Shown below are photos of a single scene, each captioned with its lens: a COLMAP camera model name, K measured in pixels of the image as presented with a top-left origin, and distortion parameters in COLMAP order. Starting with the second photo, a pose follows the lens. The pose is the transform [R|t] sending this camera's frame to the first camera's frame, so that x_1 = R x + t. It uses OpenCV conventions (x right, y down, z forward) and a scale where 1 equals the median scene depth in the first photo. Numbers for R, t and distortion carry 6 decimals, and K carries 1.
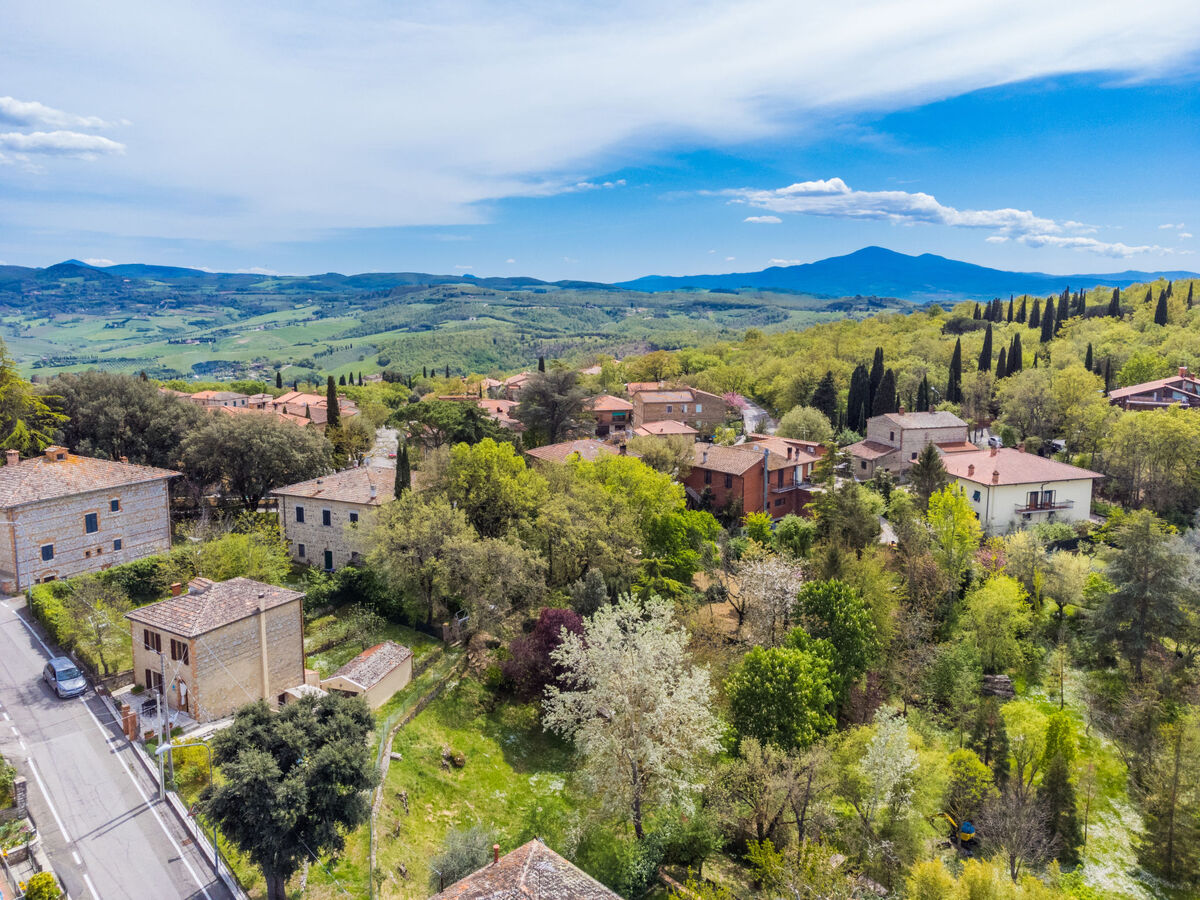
lens RADIAL K [[901.8, 0, 597.4], [0, 901.8, 421.9], [0, 0, 1]] dist [0.008435, 0.007186]
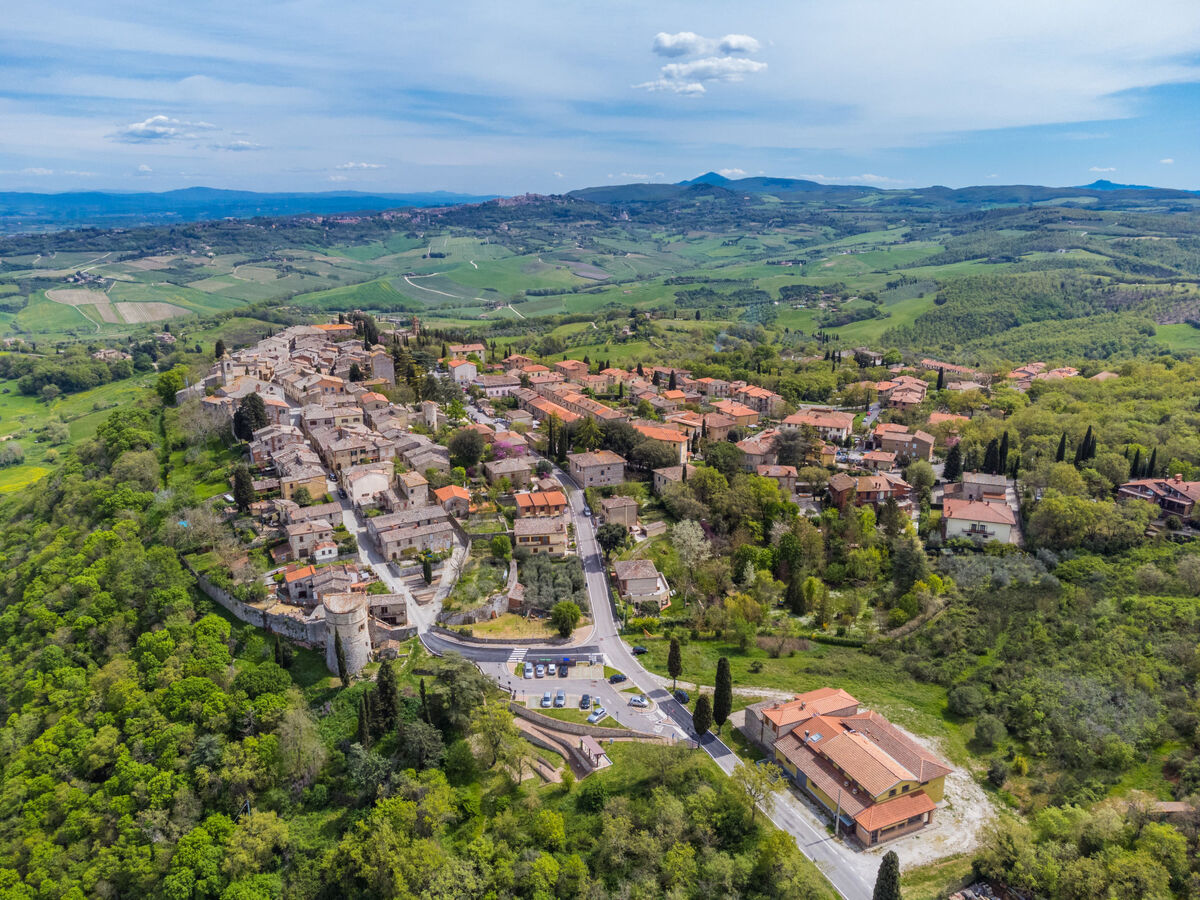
lens RADIAL K [[901.8, 0, 597.4], [0, 901.8, 421.9], [0, 0, 1]] dist [0.008435, 0.007186]
pose [[0.801677, 0.141911, -0.580667, 1.338572], [-0.082890, 0.988417, 0.127124, -0.490641], [0.591982, -0.053781, 0.804155, -1.705499]]
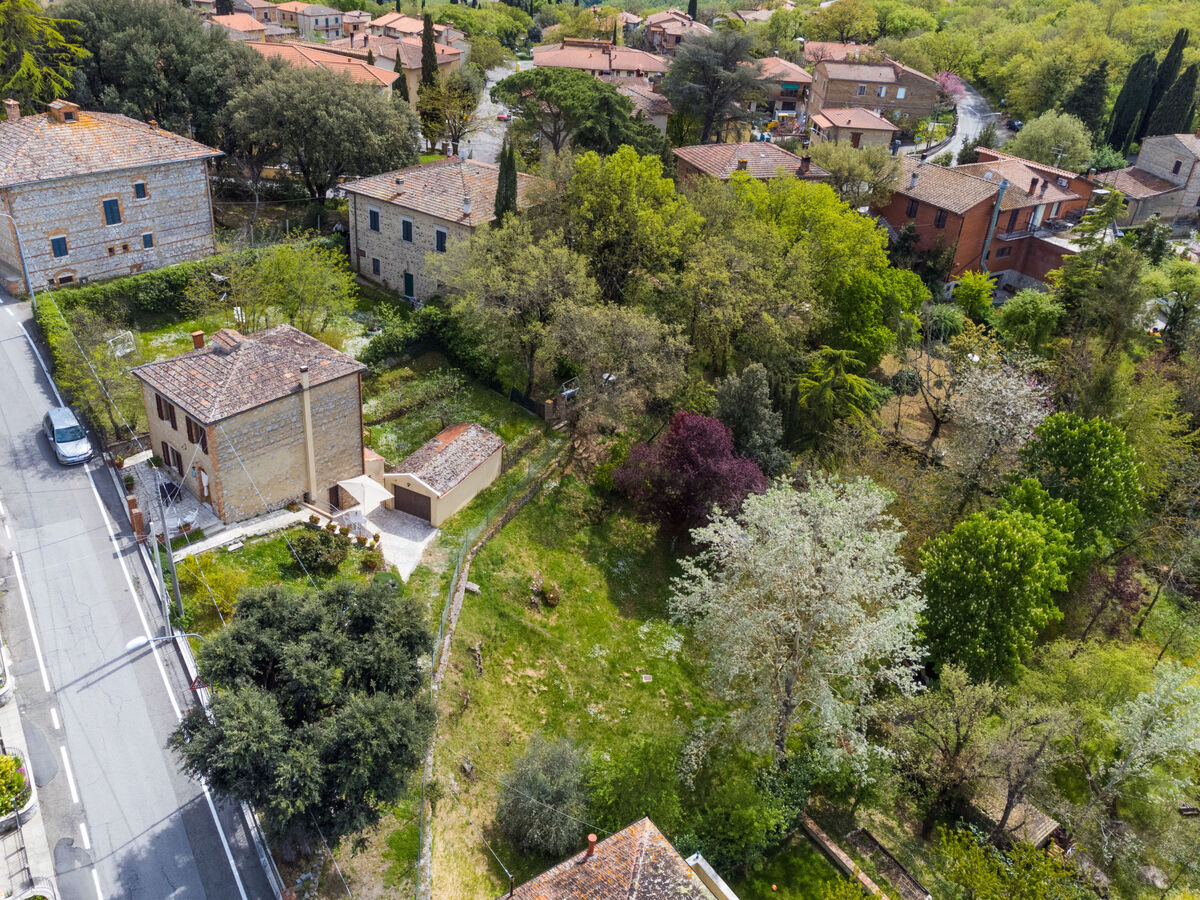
lens RADIAL K [[968.3, 0, 580.3], [0, 968.3, 415.4], [0, 0, 1]] dist [0.010257, 0.010817]
pose [[0.983841, 0.136366, -0.116020, -0.039826], [-0.087765, 0.932123, 0.351345, -0.048460], [0.156057, -0.335485, 0.929030, 0.209399]]
